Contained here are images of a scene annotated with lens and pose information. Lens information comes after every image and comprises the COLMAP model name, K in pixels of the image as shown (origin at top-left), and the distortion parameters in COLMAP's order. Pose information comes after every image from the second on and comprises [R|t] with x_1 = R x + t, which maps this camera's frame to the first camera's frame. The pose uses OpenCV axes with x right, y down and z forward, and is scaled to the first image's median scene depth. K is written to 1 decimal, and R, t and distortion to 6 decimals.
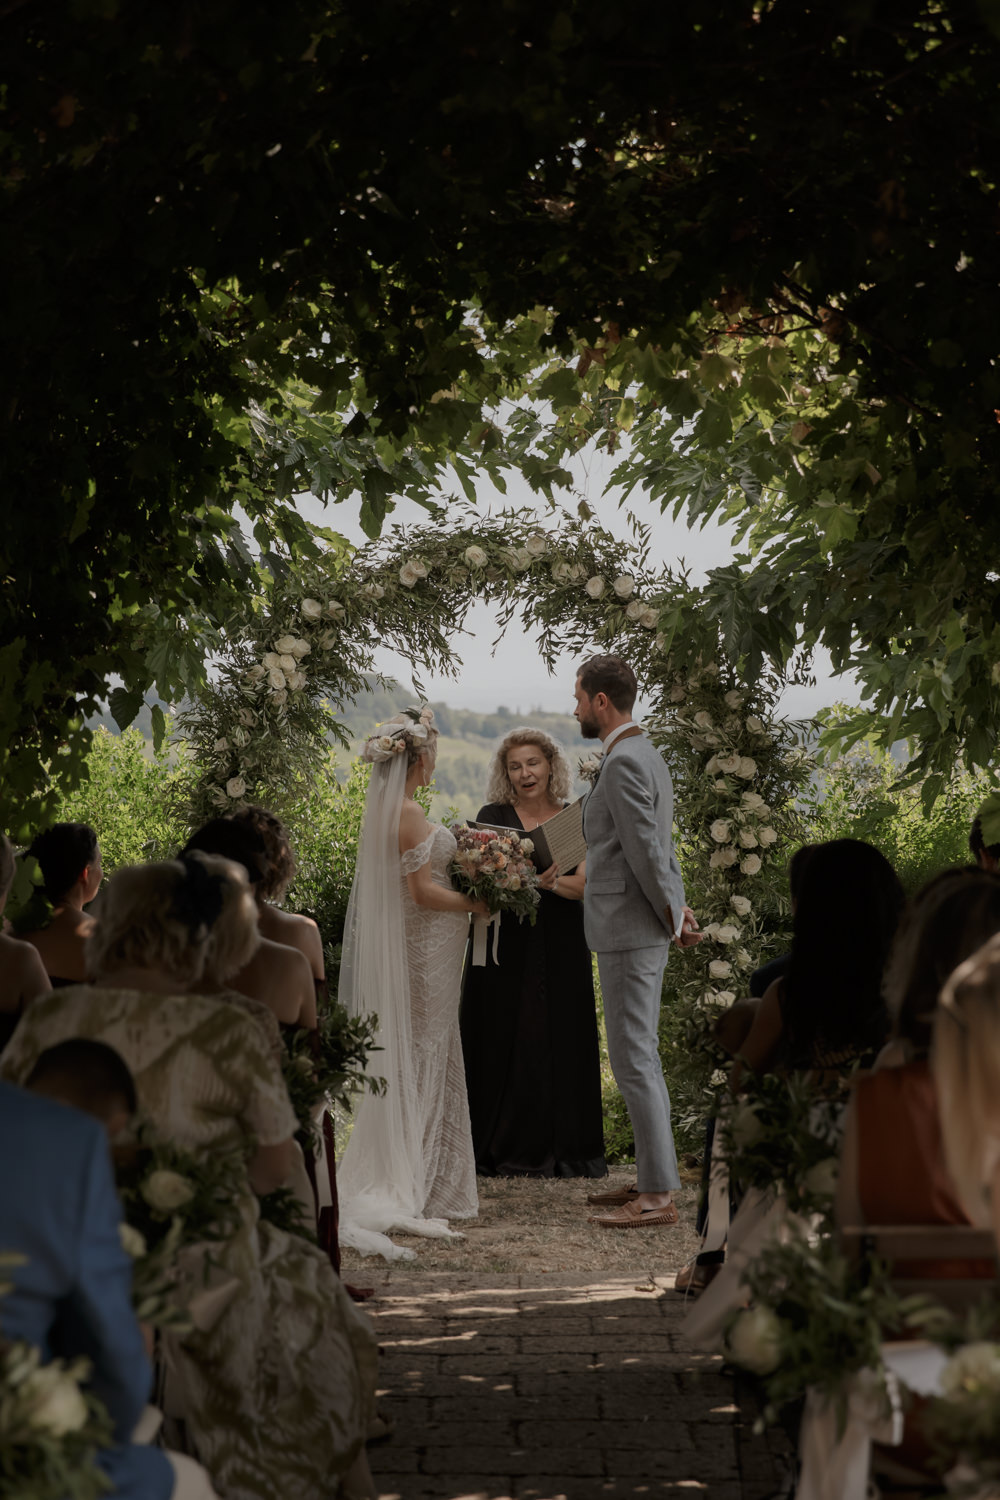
lens RADIAL K [[3643.5, 0, 493.0], [0, 3643.5, 753.4], [0, 0, 1]] dist [0.050810, 0.000000]
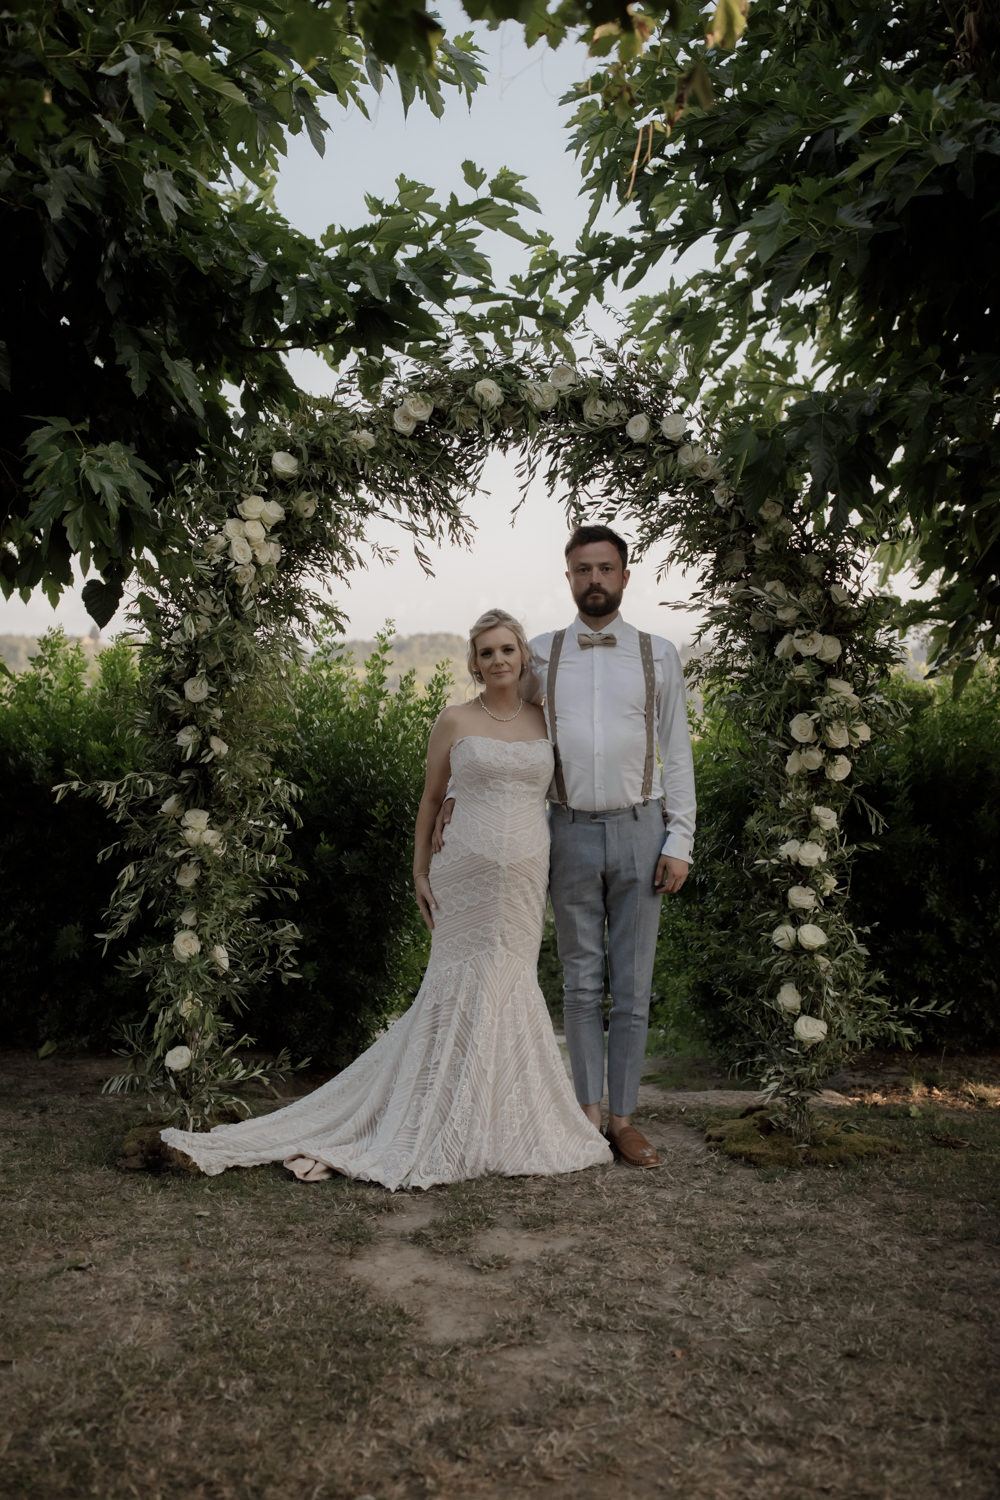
lens RADIAL K [[1527.0, 0, 501.4], [0, 1527.0, 741.6], [0, 0, 1]] dist [0.026333, 0.000000]
pose [[0.999672, -0.025403, -0.003225, -0.002709], [0.025530, 0.998475, 0.048943, 0.006025], [0.001977, -0.049010, 0.998796, 0.659951]]
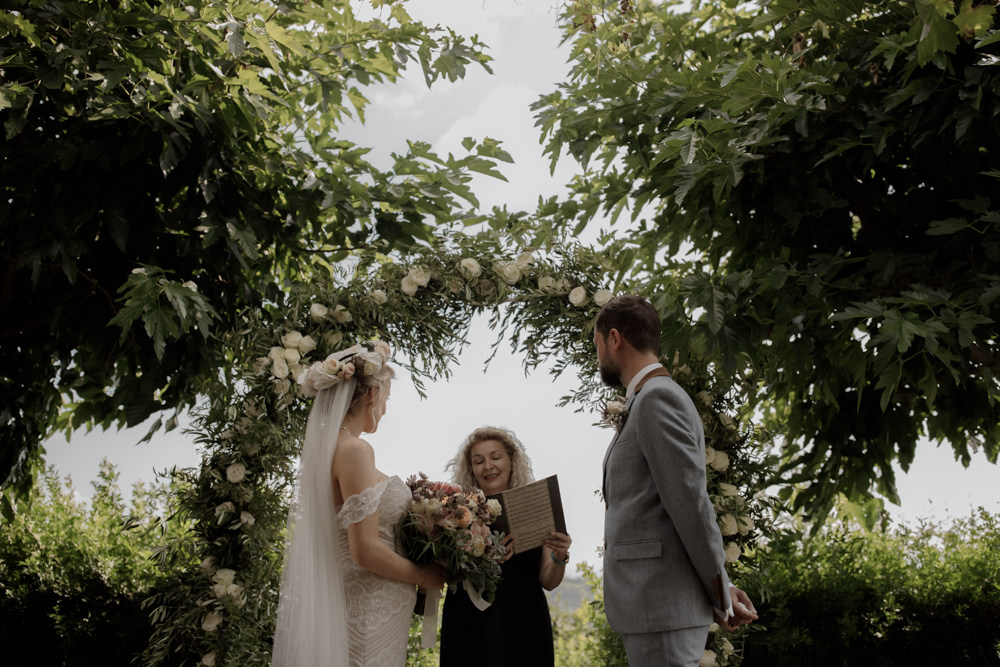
lens RADIAL K [[1018.0, 0, 514.5], [0, 1018.0, 333.7], [0, 0, 1]] dist [0.026333, 0.000000]
pose [[0.999774, 0.009627, 0.018958, 0.002989], [-0.004426, 0.966322, -0.257298, 0.045231], [-0.020797, 0.257155, 0.966146, 0.702532]]
